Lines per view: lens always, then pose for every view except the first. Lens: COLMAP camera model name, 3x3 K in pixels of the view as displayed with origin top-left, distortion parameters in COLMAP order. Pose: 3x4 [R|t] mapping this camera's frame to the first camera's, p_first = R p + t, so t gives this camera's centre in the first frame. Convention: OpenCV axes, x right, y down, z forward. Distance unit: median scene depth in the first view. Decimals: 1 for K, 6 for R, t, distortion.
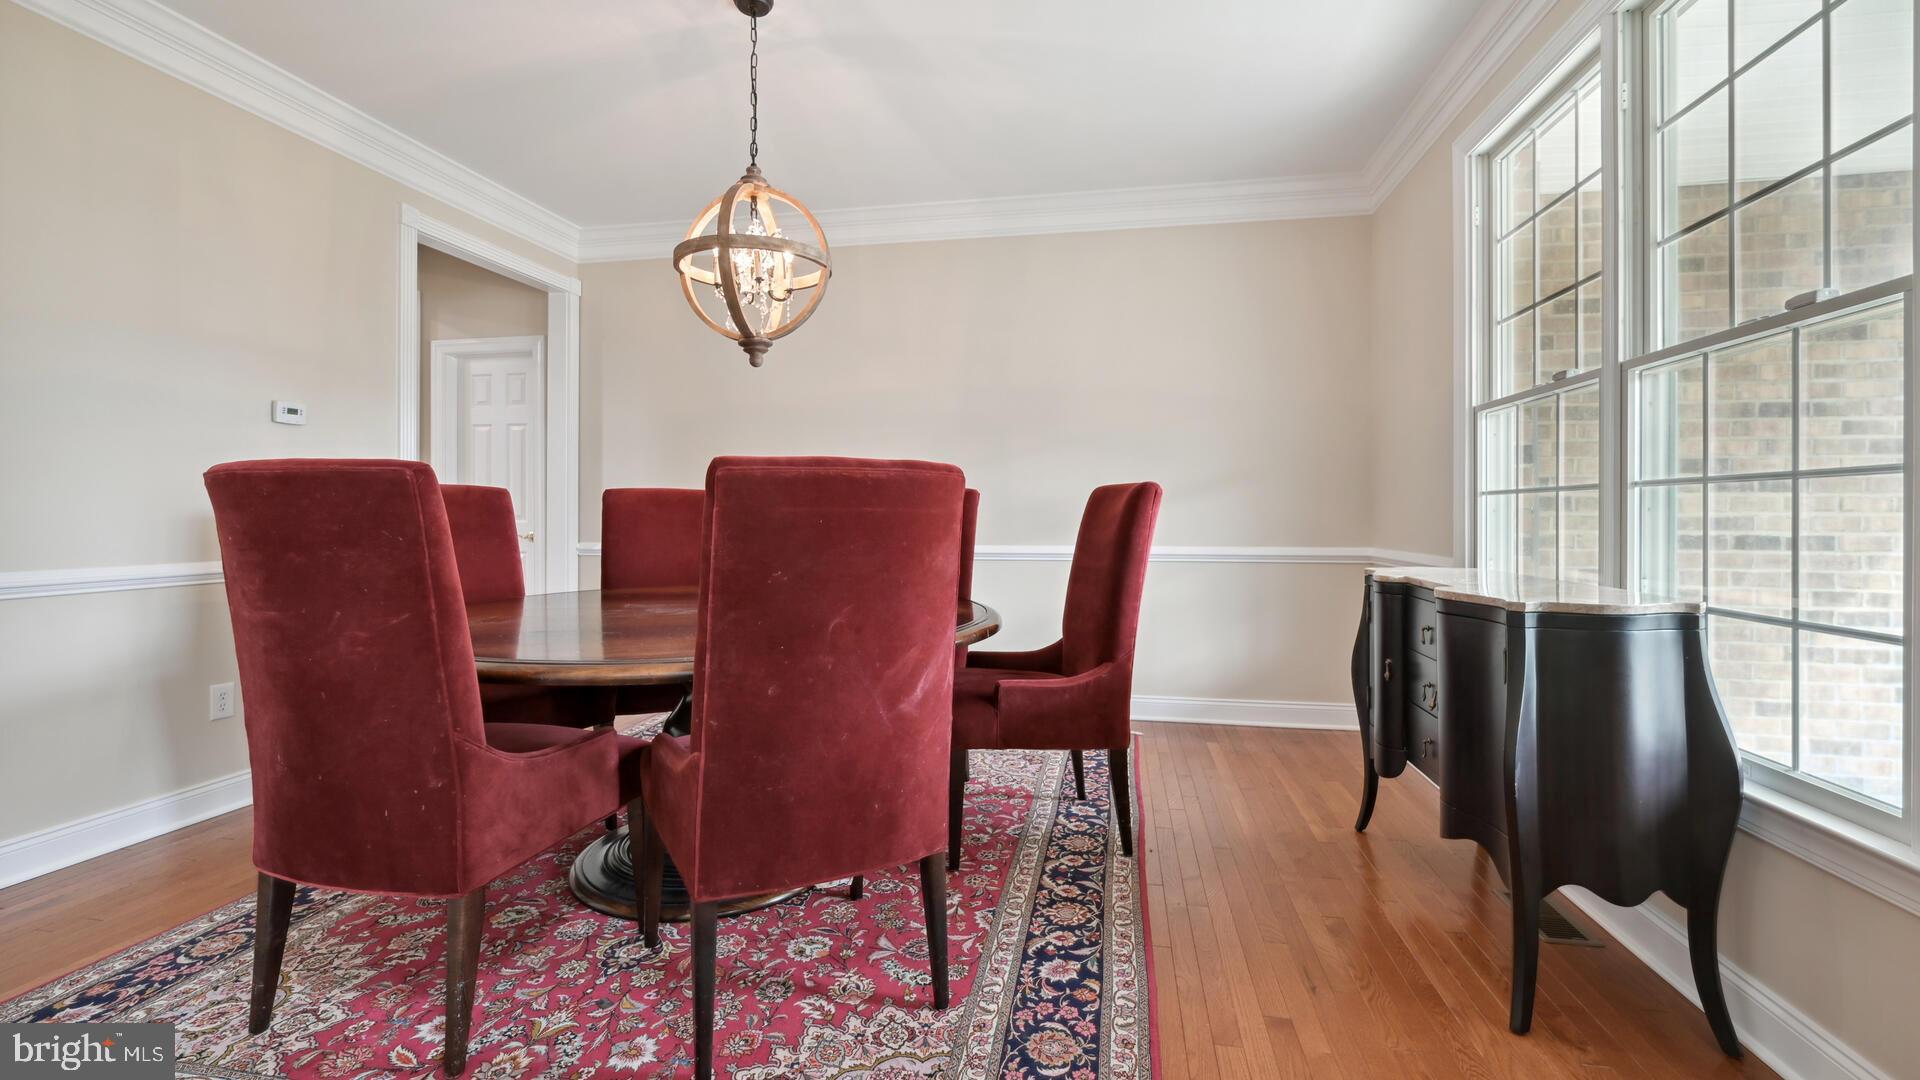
lens RADIAL K [[801.2, 0, 970.5], [0, 801.2, 532.2], [0, 0, 1]] dist [-0.001546, -0.000203]
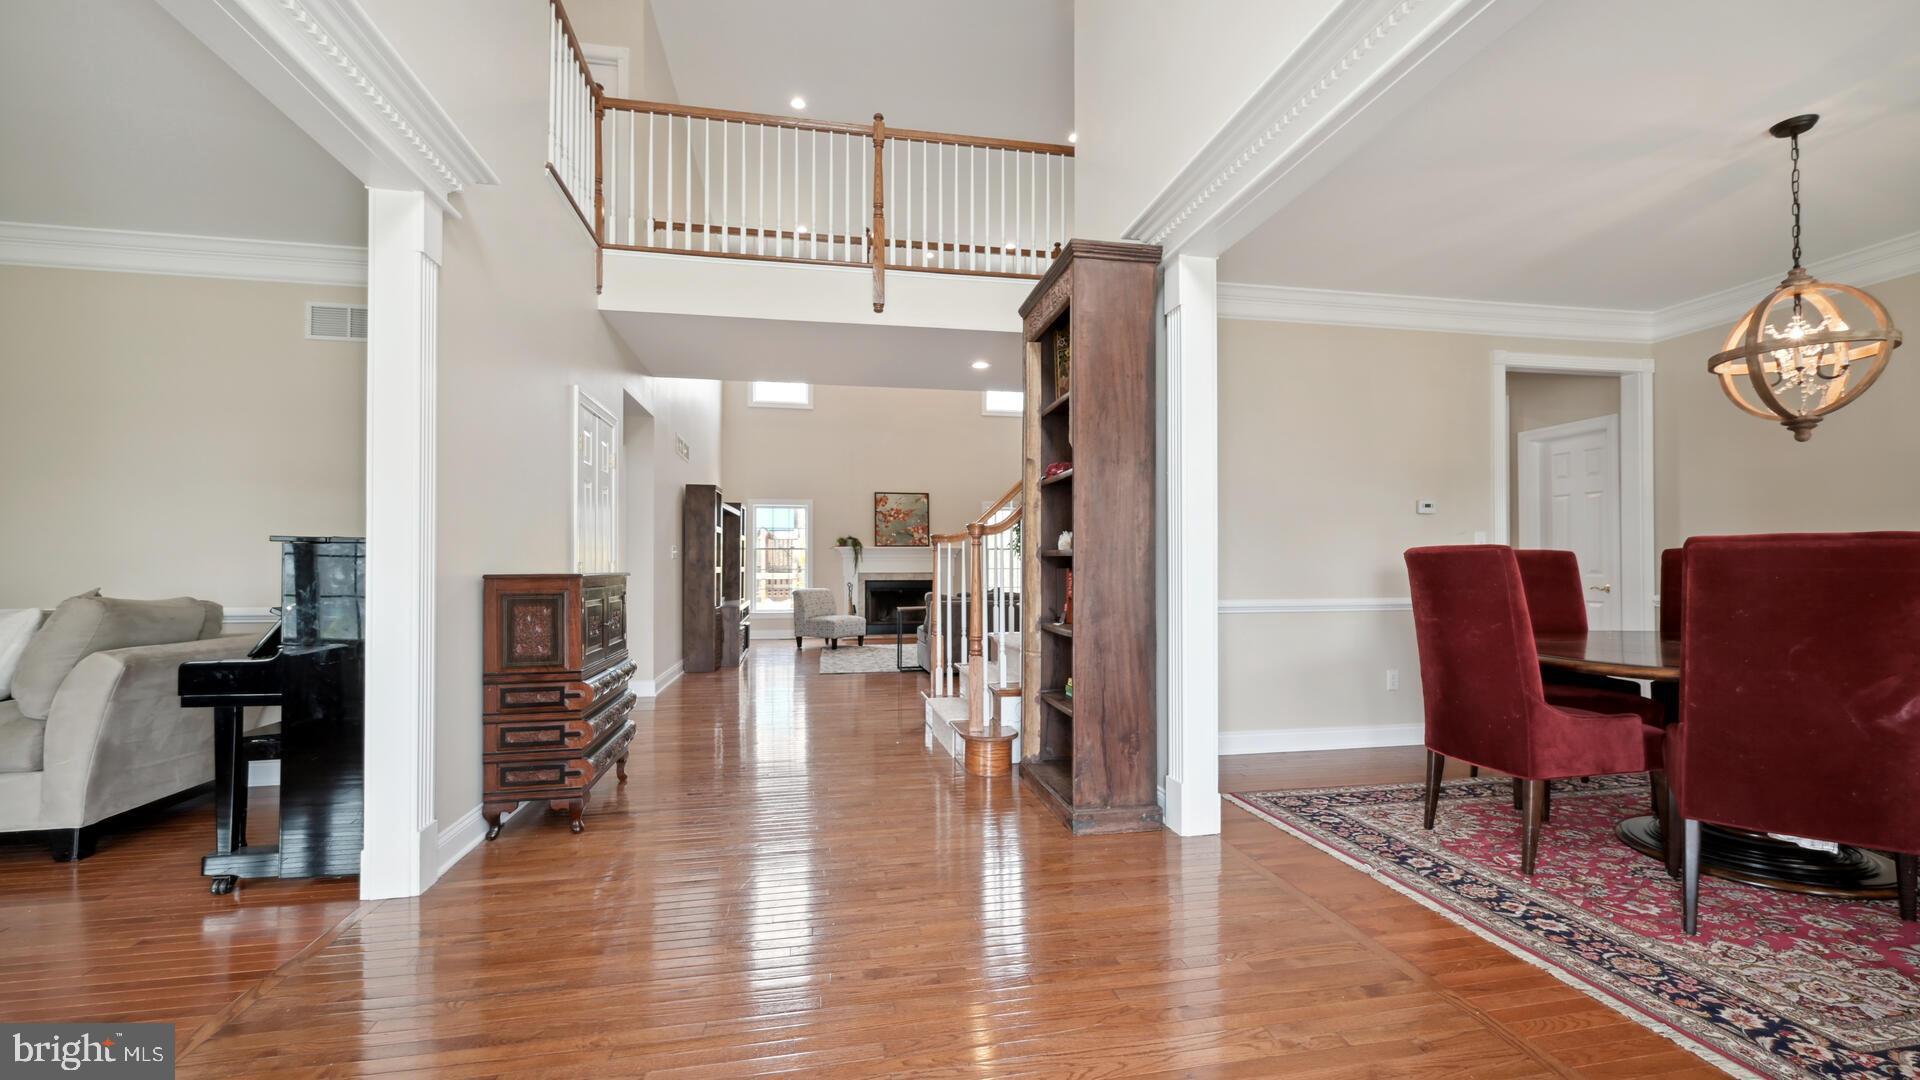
lens RADIAL K [[785.0, 0, 954.8], [0, 785.0, 543.2], [0, 0, 1]] dist [-0.000626, 0.000124]
pose [[0.341443, -0.032275, -0.939348, 0.491895], [-0.017372, 0.999023, -0.040639, 0.005736], [0.939742, 0.030194, 0.340549, -0.689458]]
